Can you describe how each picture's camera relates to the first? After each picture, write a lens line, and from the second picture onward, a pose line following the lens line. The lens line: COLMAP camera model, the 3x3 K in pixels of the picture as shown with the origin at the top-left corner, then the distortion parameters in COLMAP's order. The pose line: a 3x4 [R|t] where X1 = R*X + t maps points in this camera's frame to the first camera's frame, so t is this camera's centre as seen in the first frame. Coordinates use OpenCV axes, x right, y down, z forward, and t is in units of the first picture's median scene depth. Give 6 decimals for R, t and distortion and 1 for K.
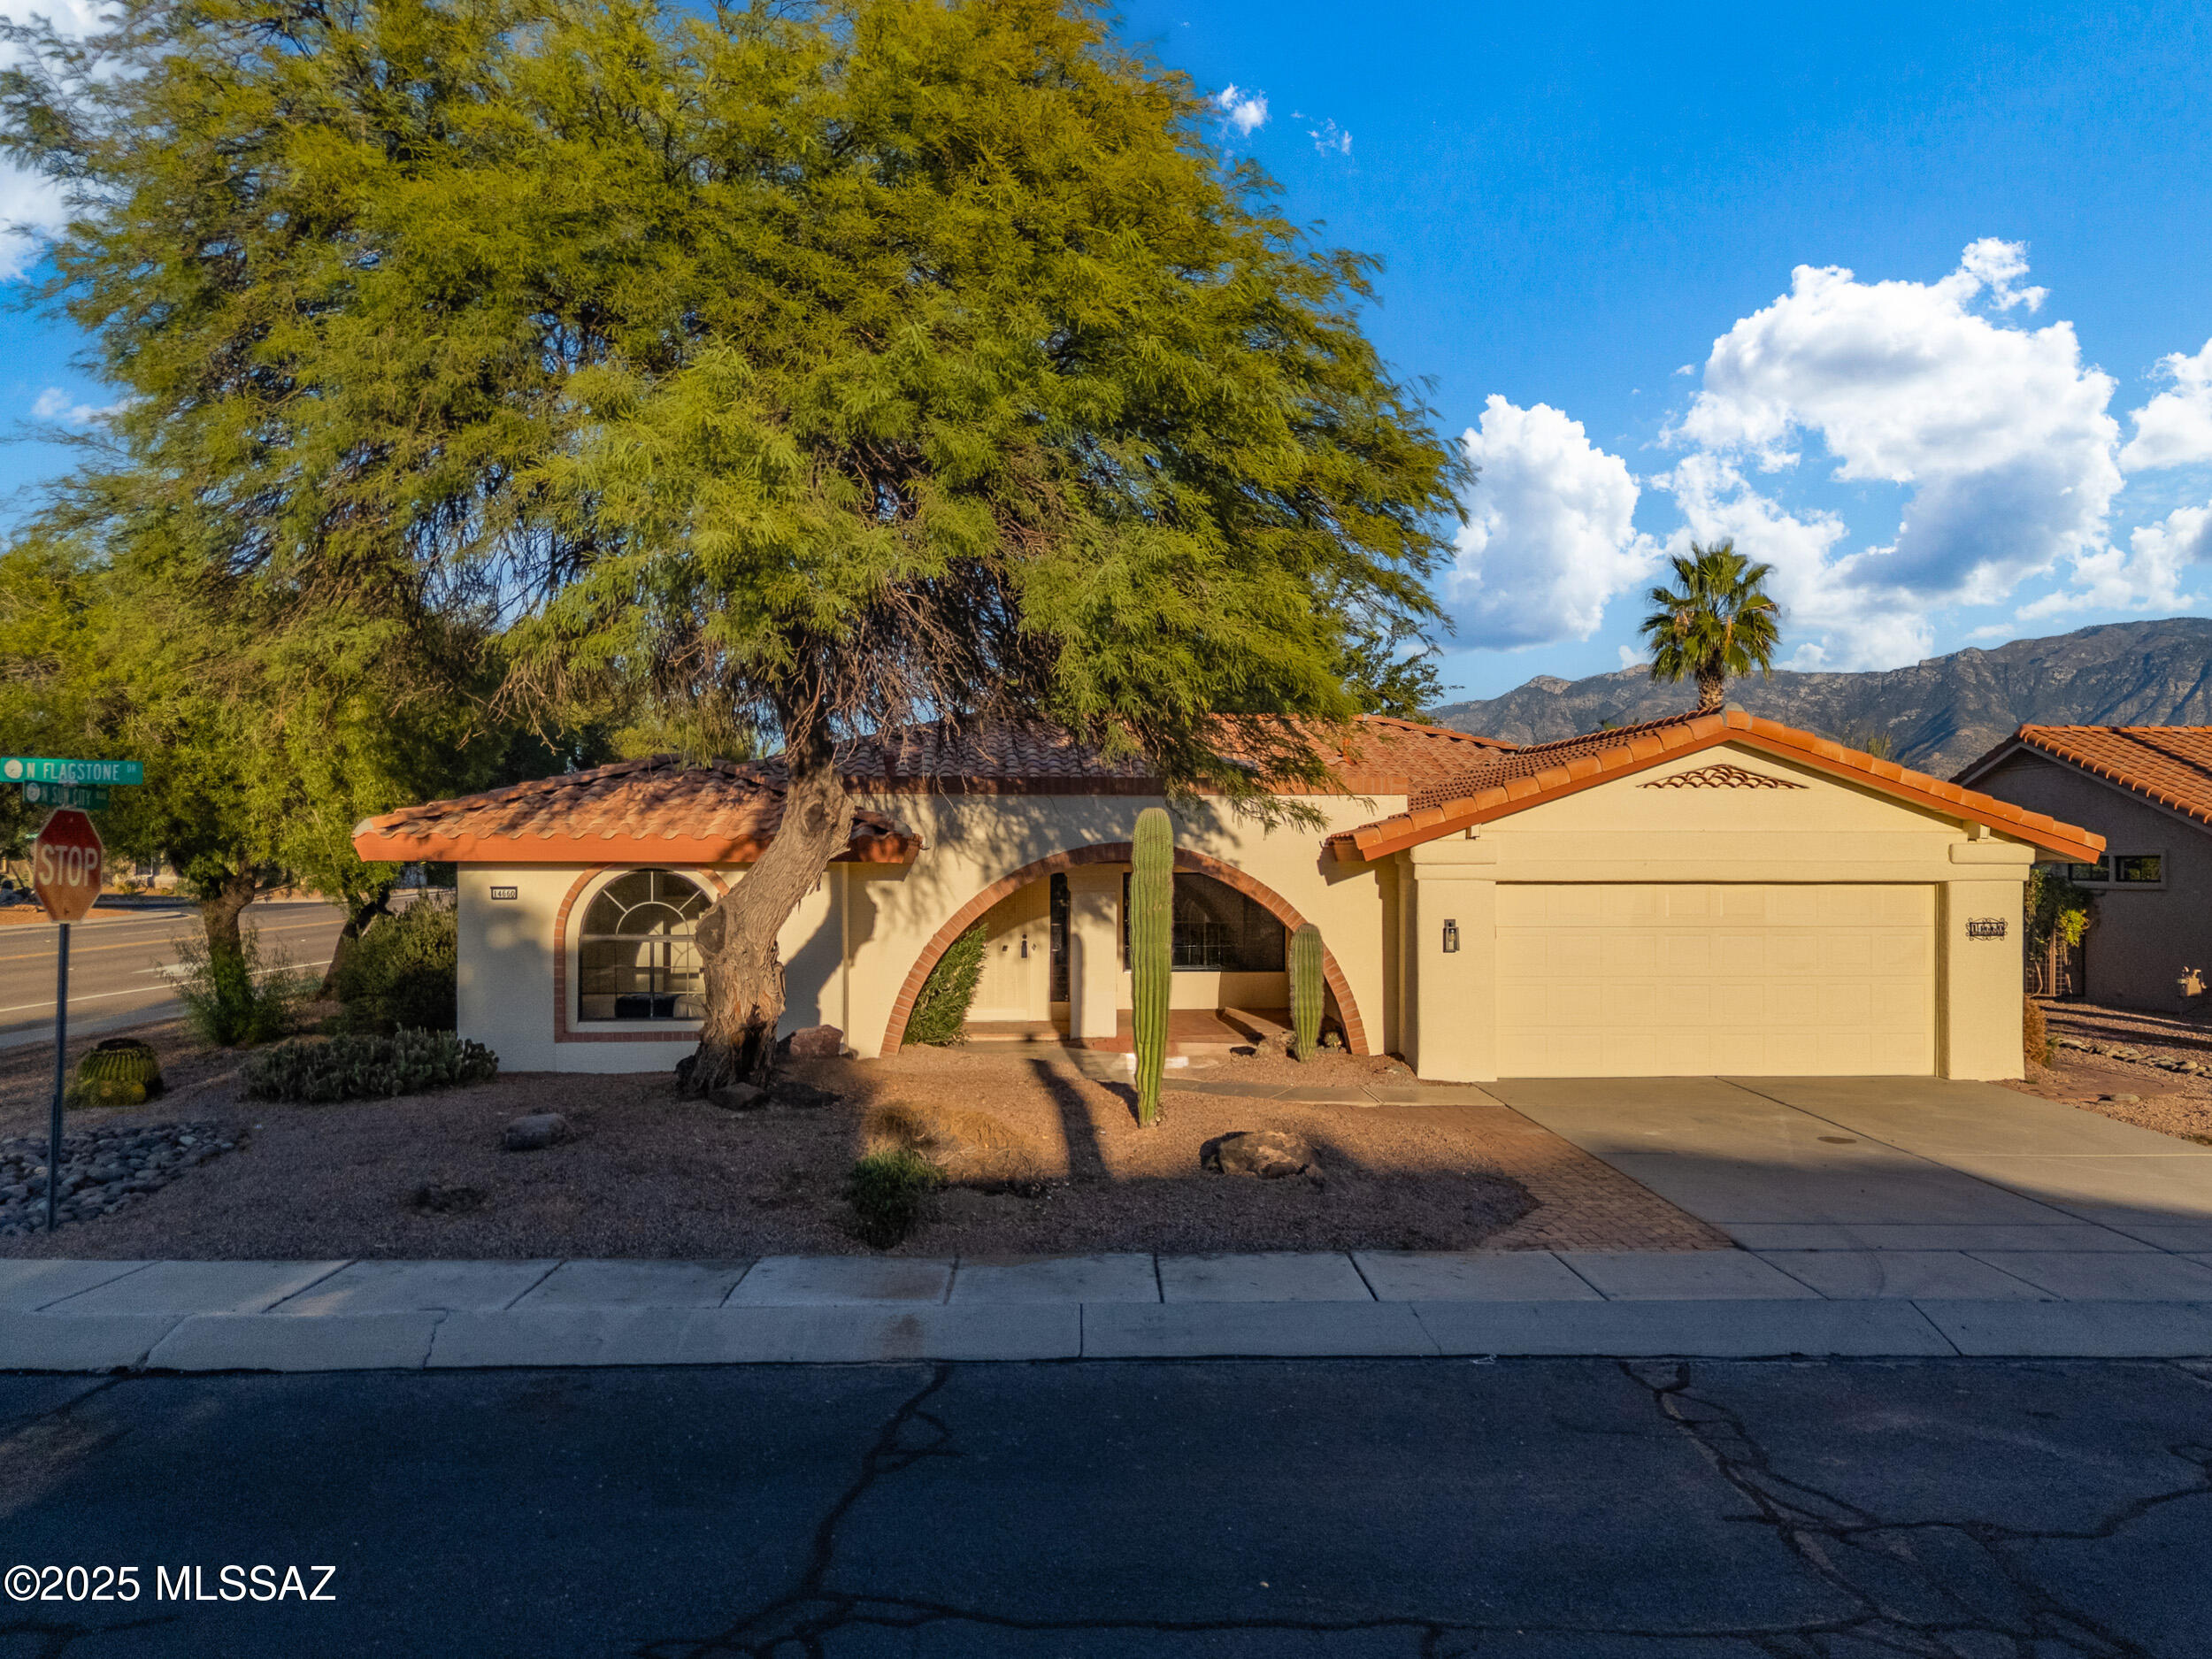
lens RADIAL K [[1708.1, 0, 1168.6], [0, 1708.1, 871.7], [0, 0, 1]] dist [0.048882, -0.032945]
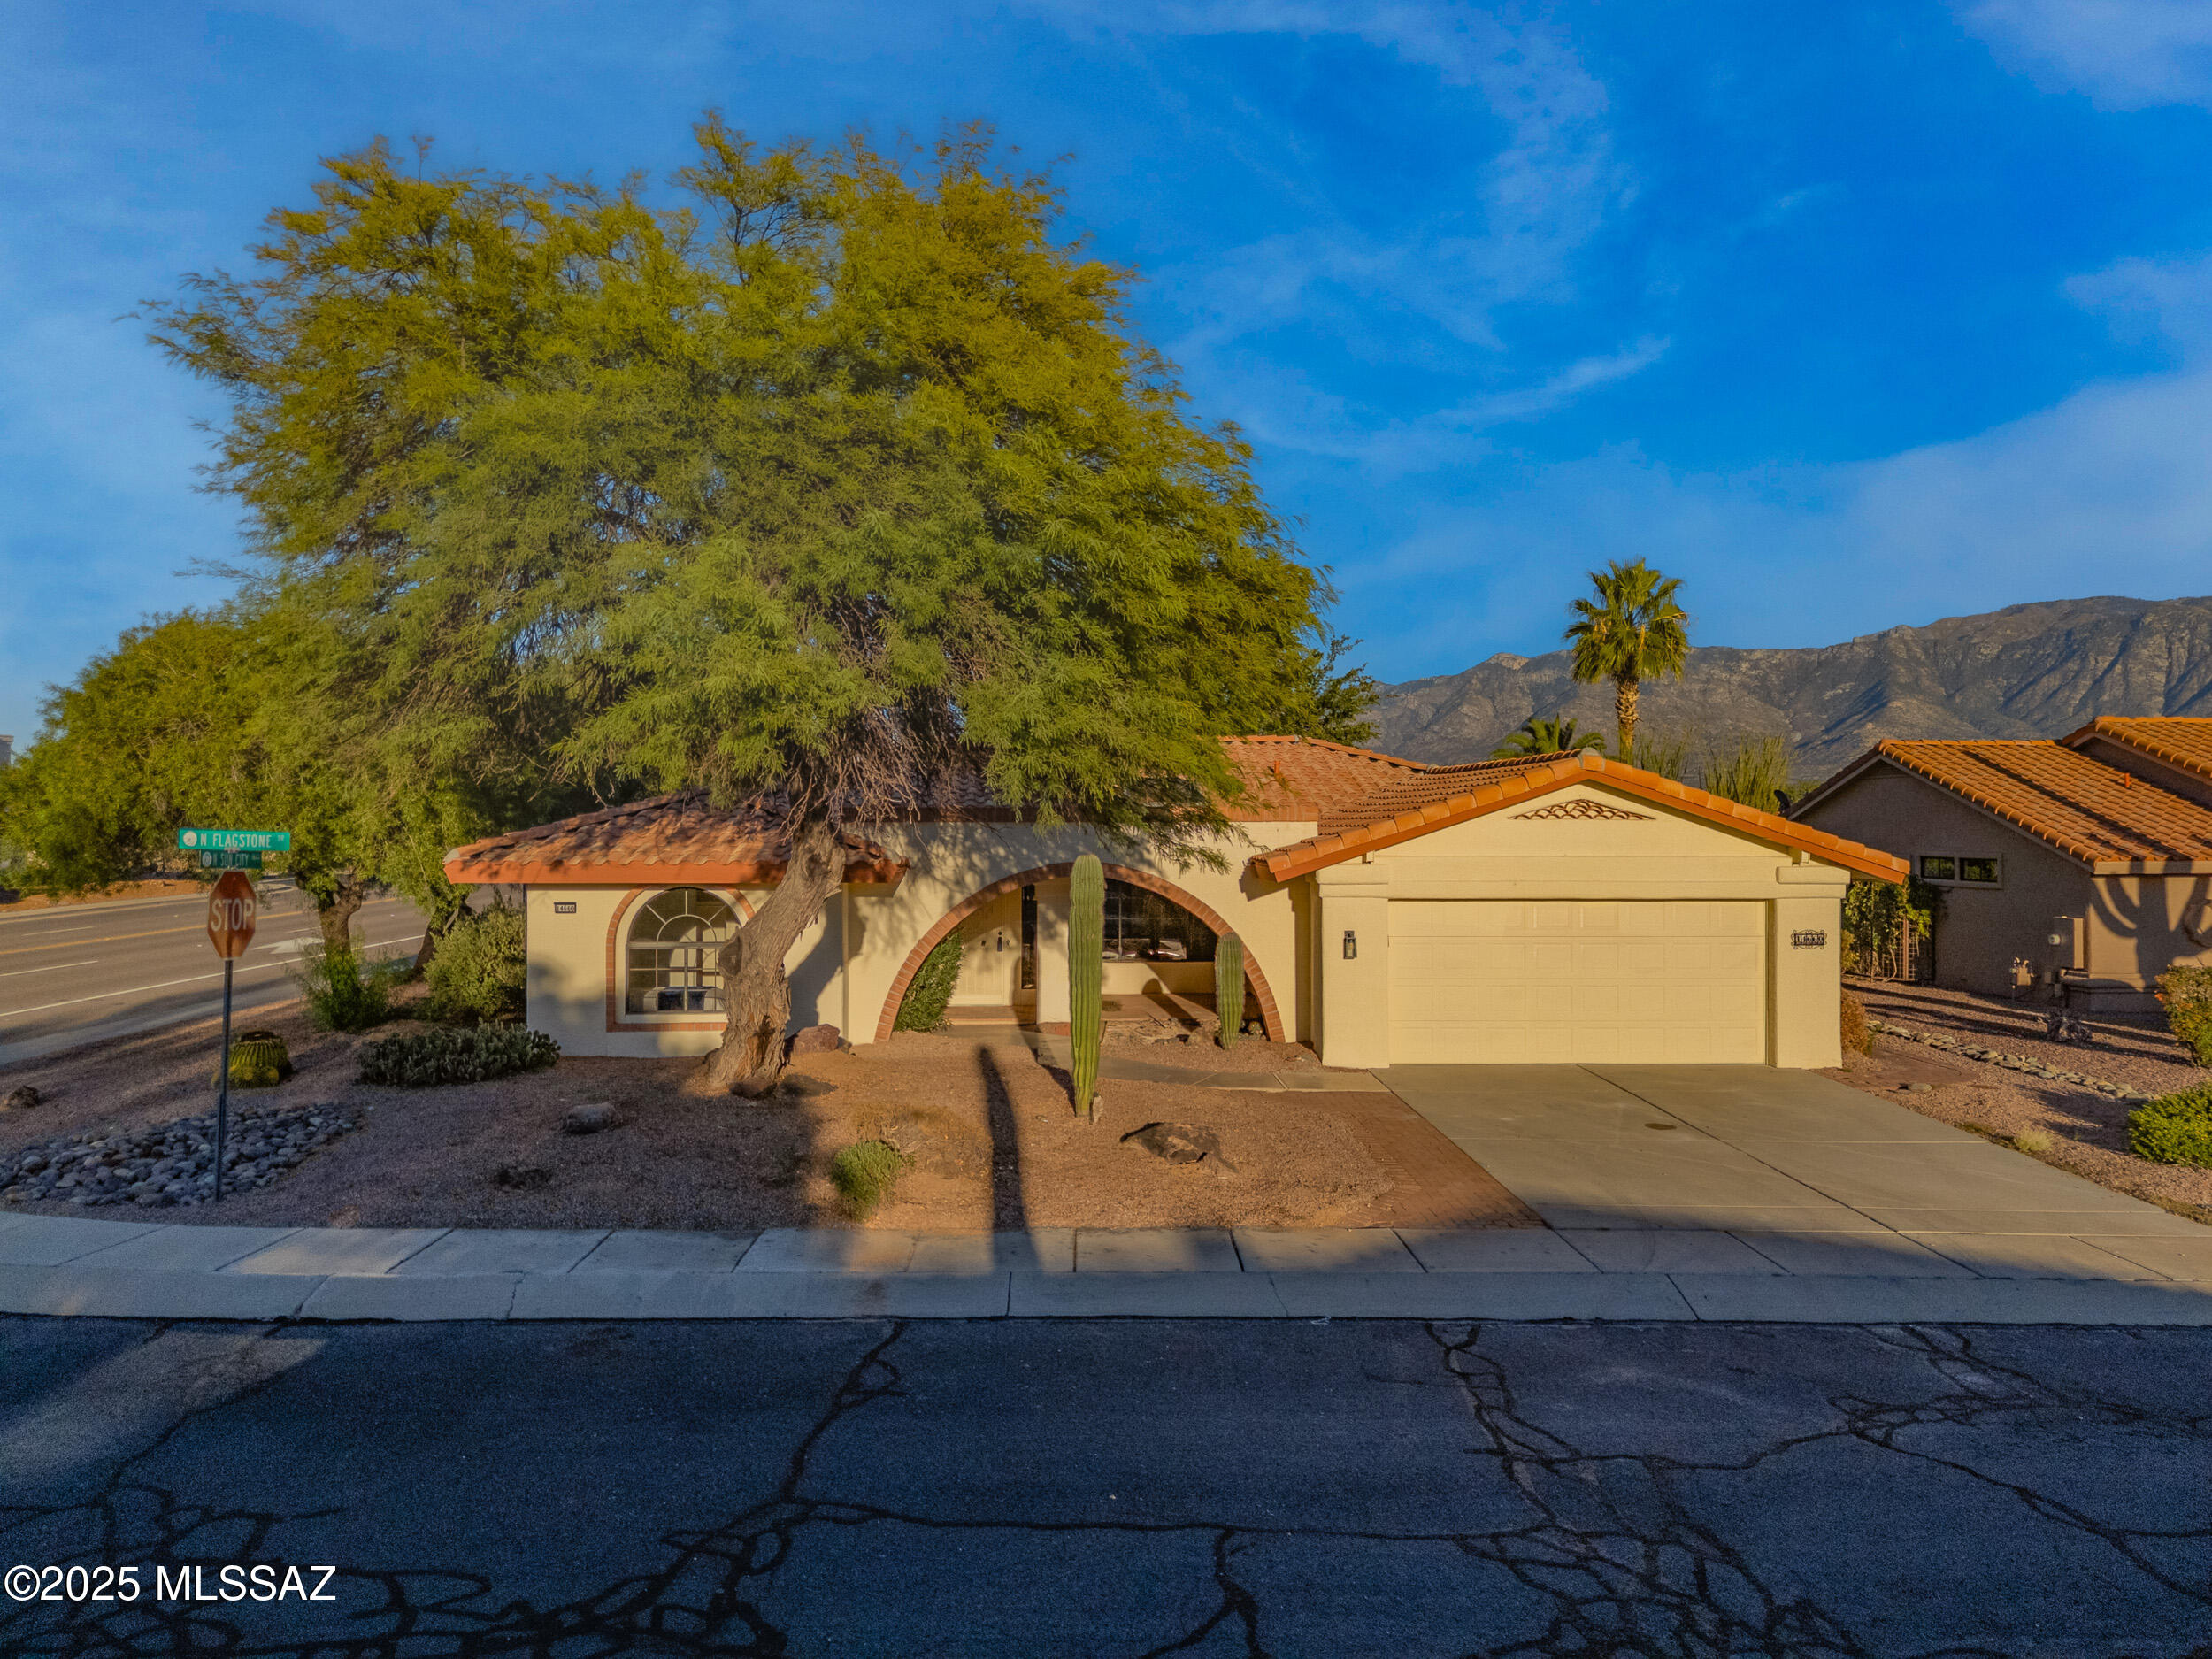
lens RADIAL K [[1582.7, 0, 1096.5], [0, 1582.7, 830.1], [0, 0, 1]] dist [0.036230, -0.008983]
pose [[0.998988, -0.004883, -0.044704, 0.057309], [0.005068, 0.999979, 0.004020, -0.069636], [0.044684, -0.004242, 0.998992, -0.151441]]
